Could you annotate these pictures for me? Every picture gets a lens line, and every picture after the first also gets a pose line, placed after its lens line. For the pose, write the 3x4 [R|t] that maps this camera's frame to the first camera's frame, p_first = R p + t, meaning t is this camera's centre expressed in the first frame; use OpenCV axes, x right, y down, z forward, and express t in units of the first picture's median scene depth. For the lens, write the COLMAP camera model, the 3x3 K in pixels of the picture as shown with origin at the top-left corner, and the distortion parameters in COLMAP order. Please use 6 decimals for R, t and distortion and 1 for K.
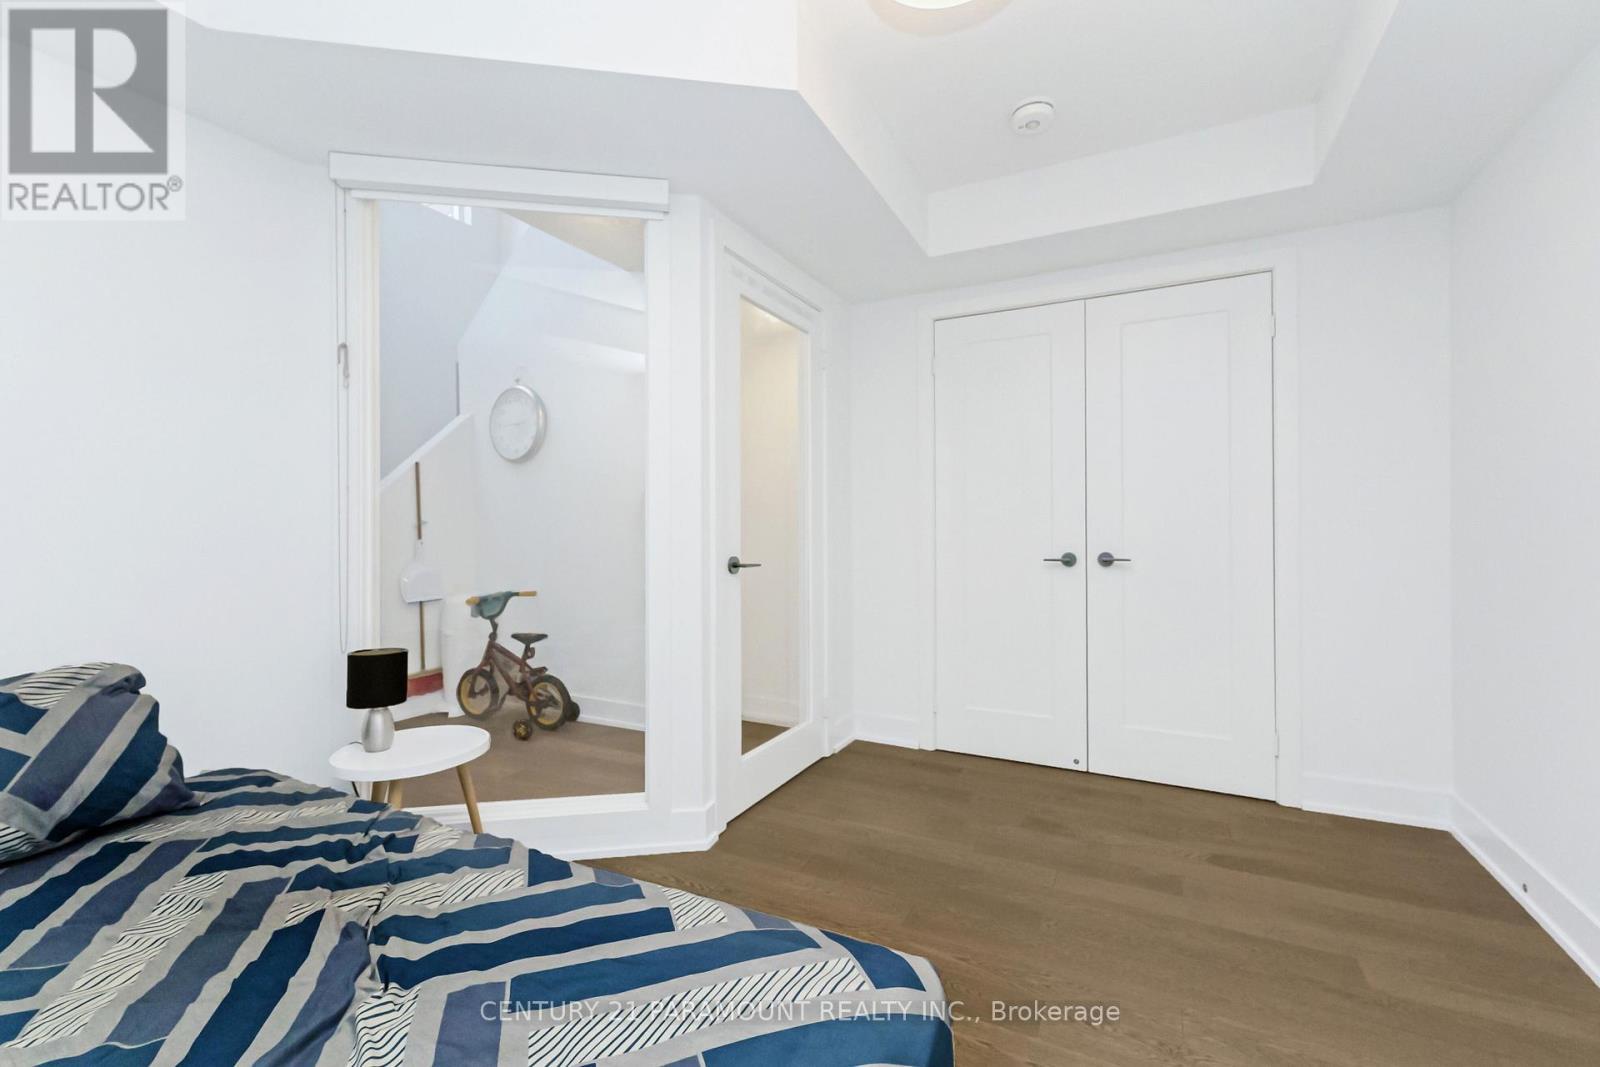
lens RADIAL K [[678.4, 0, 796.3], [0, 678.4, 530.5], [0, 0, 1]] dist [0.003758, 0.000481]
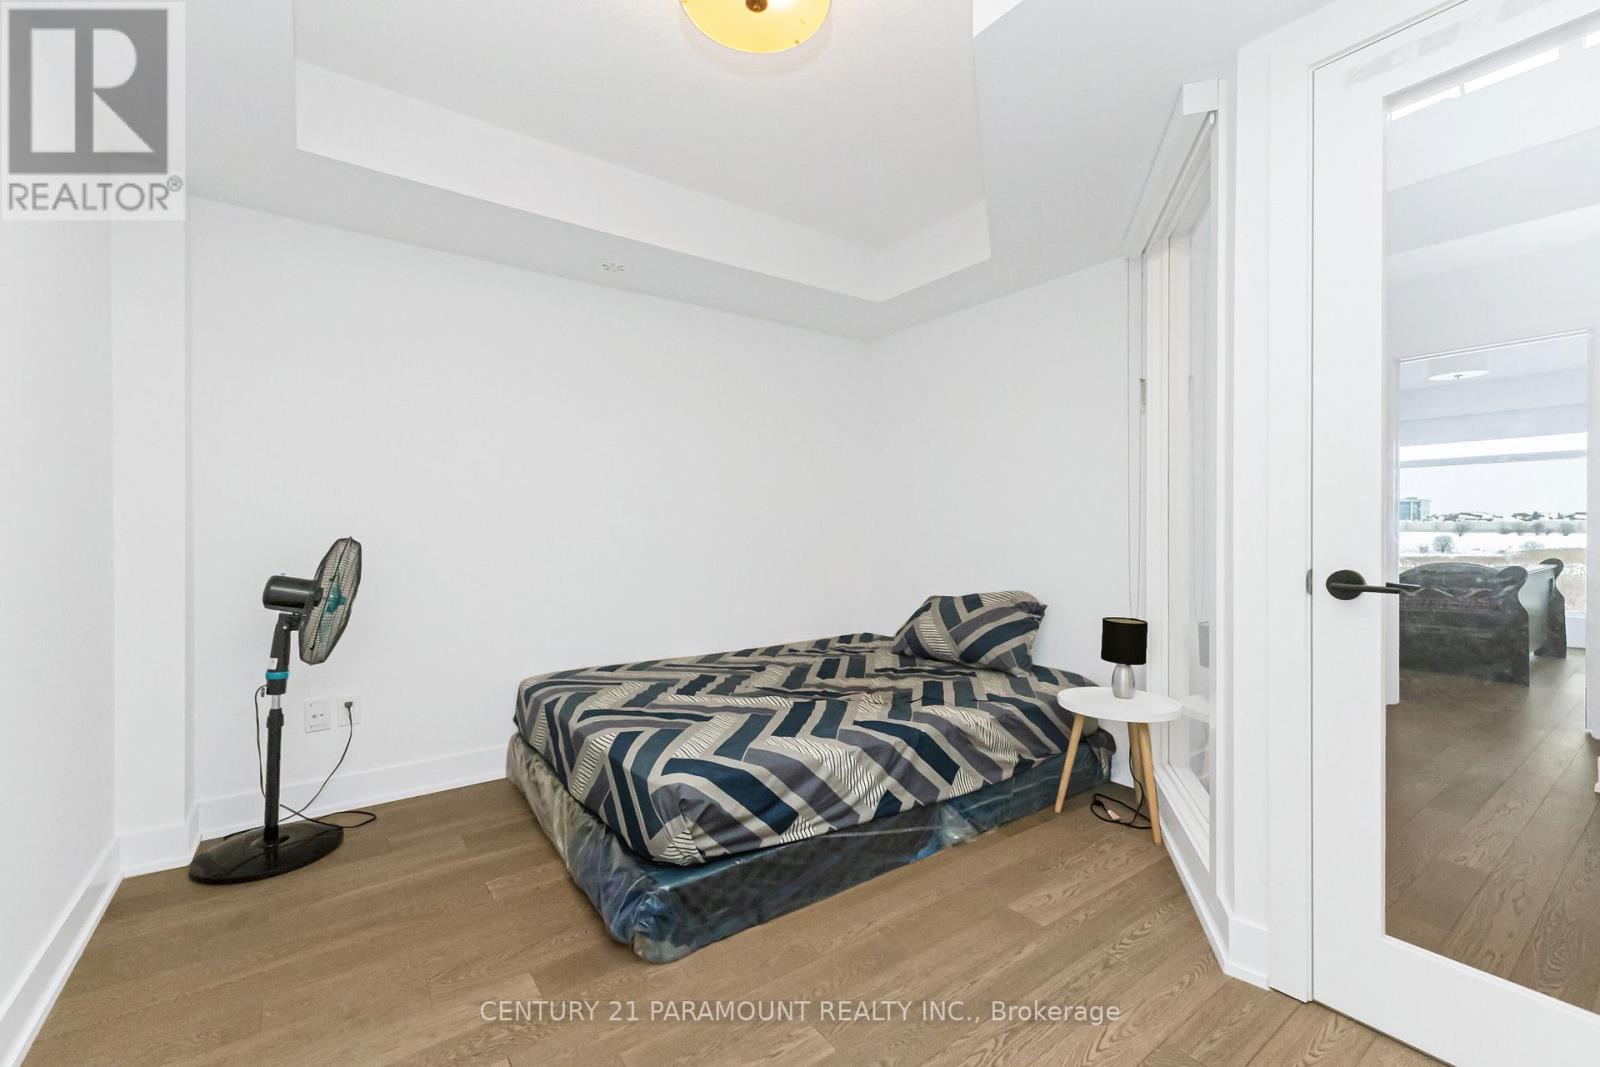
lens RADIAL K [[678.4, 0, 796.3], [0, 678.4, 530.5], [0, 0, 1]] dist [0.003758, 0.000481]
pose [[-0.449464, 0.009072, -0.893252, 0.788972], [-0.002352, 0.999933, 0.011338, -0.001701], [0.893295, 0.007197, -0.449412, 1.025979]]
